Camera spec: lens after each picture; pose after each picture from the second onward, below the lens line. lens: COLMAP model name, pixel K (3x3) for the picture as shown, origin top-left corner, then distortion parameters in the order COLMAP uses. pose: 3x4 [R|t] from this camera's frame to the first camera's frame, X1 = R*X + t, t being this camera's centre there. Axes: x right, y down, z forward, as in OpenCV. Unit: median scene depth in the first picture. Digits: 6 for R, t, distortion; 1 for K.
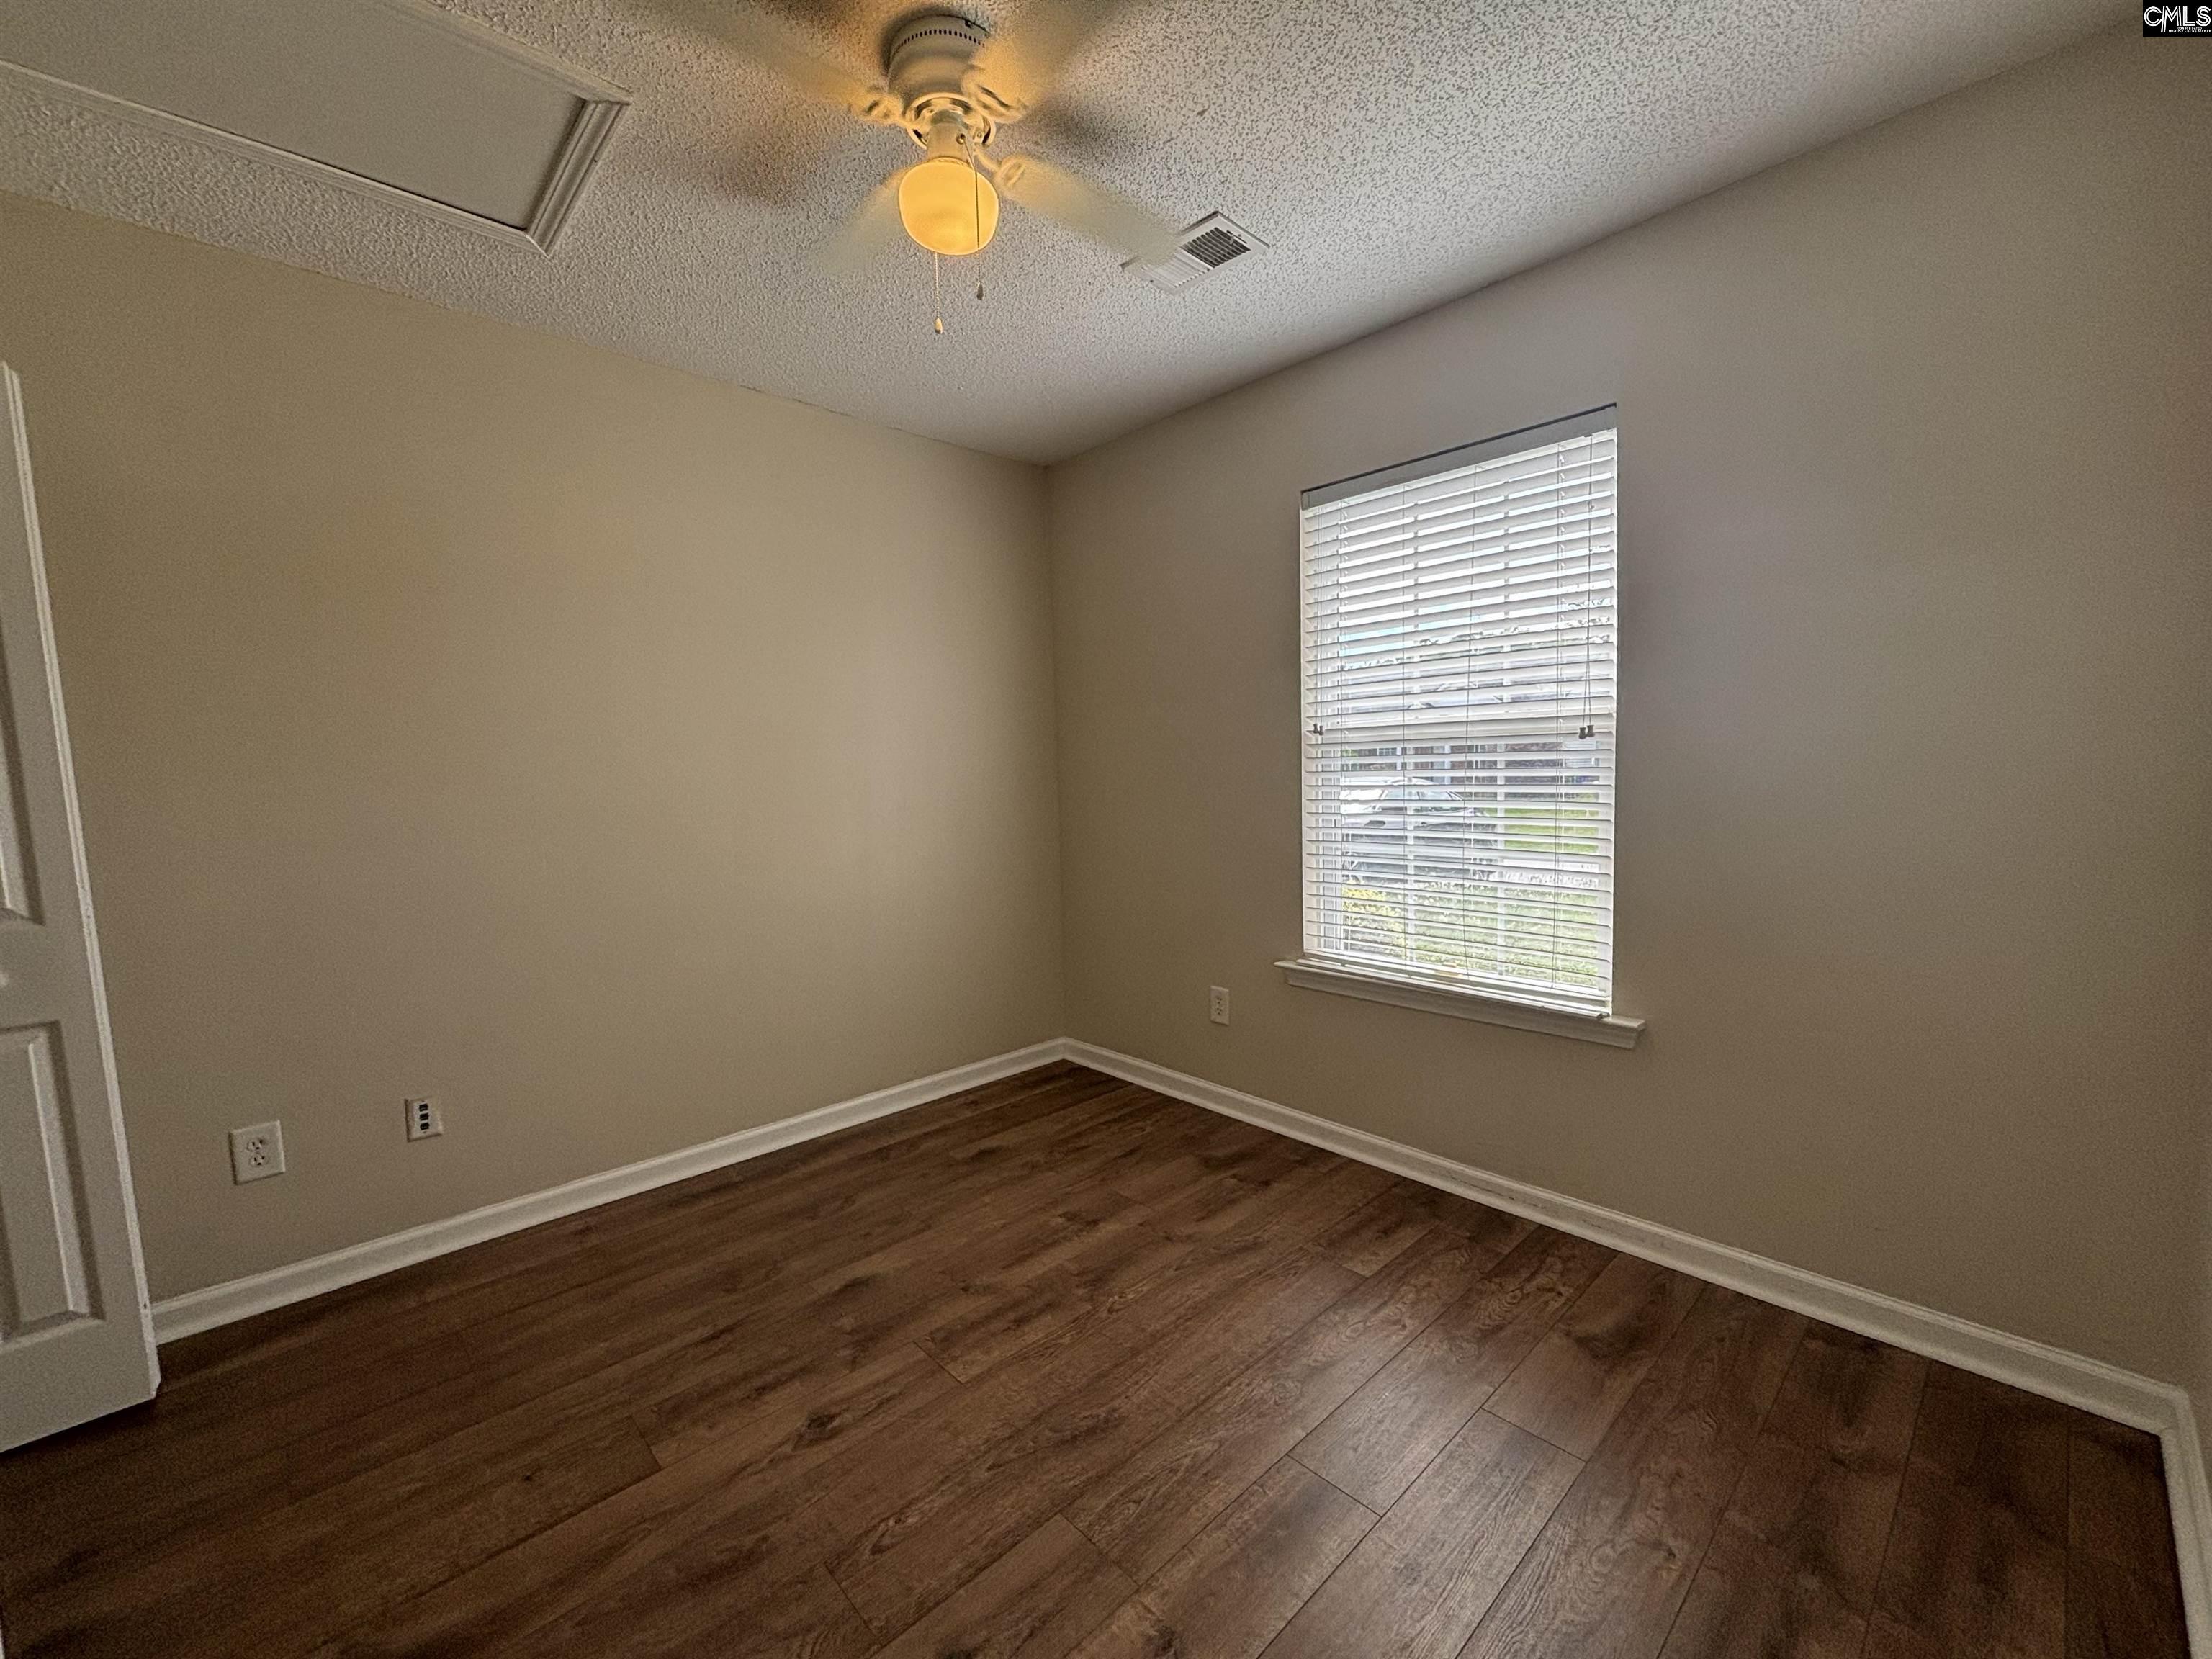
lens RADIAL K [[898.1, 0, 1118.5], [0, 898.1, 851.3], [0, 0, 1]] dist [0.002379, -0.000140]
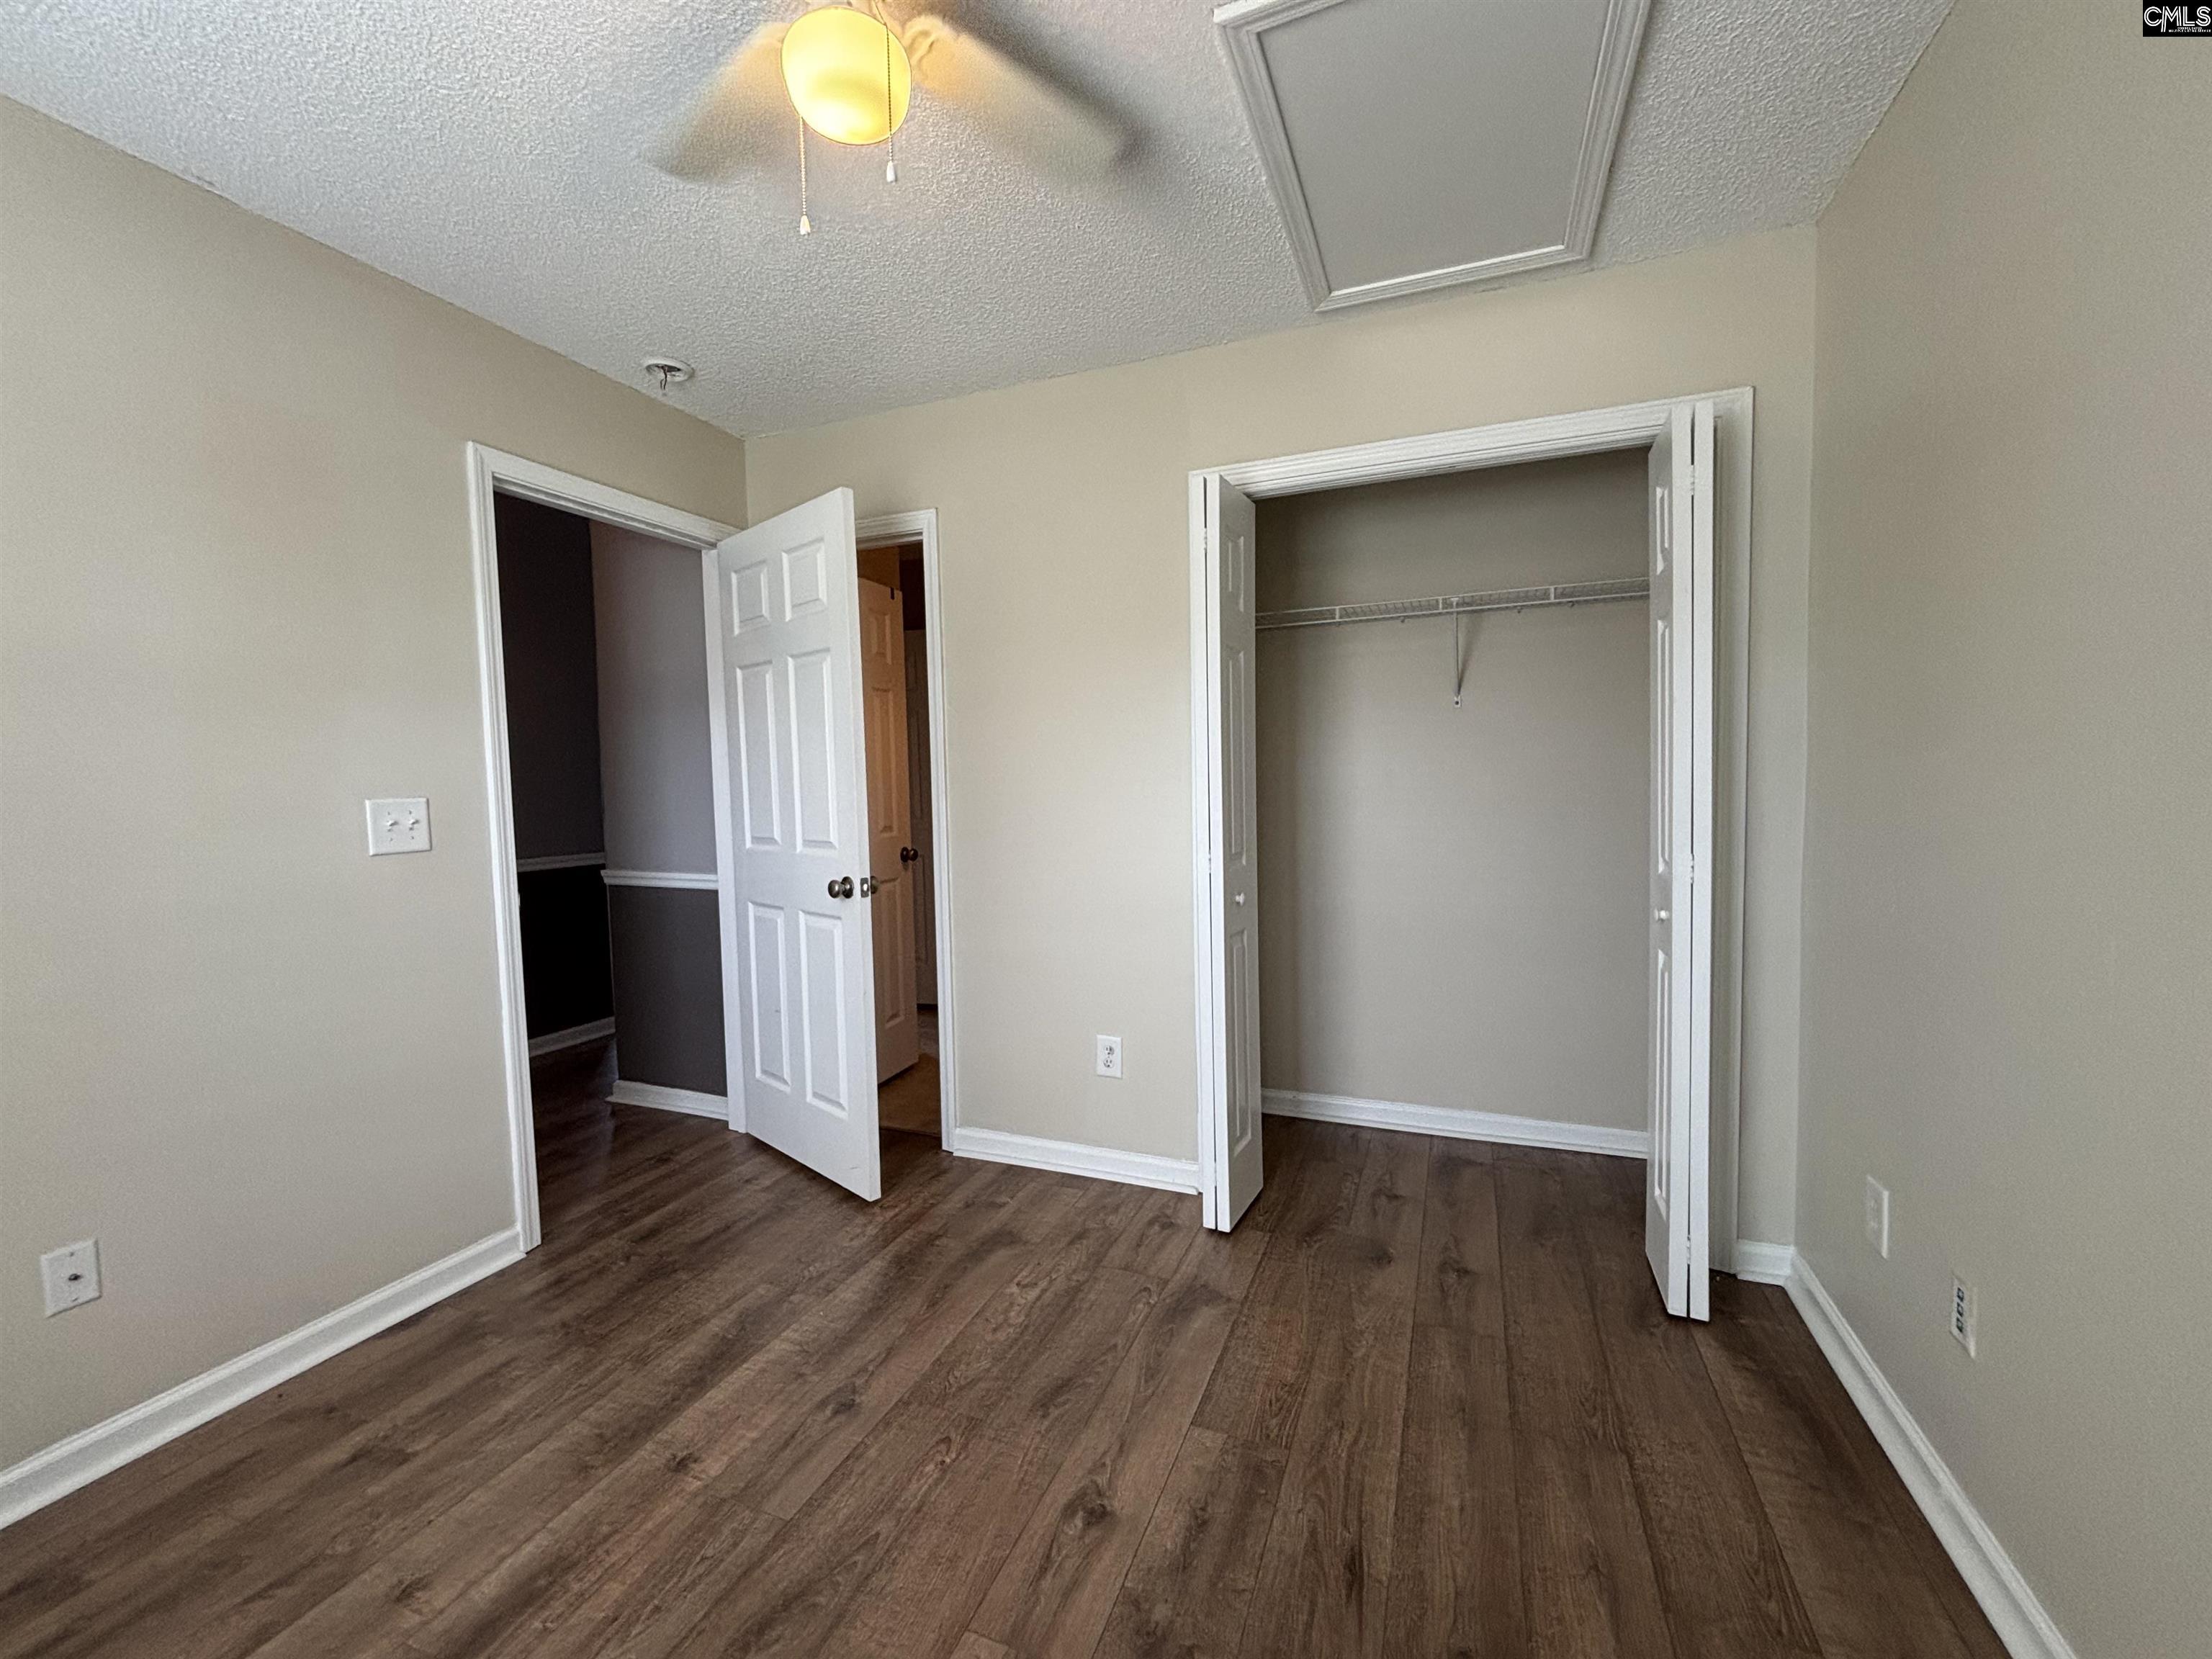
lens RADIAL K [[898.1, 0, 1106.2], [0, 898.1, 826.7], [0, 0, 1]] dist [0.002379, -0.000140]
pose [[-0.911312, 0.062235, -0.406986, -0.026669], [0.003495, 0.989643, 0.143507, -0.170155], [0.411702, 0.129357, -0.902091, 1.853024]]
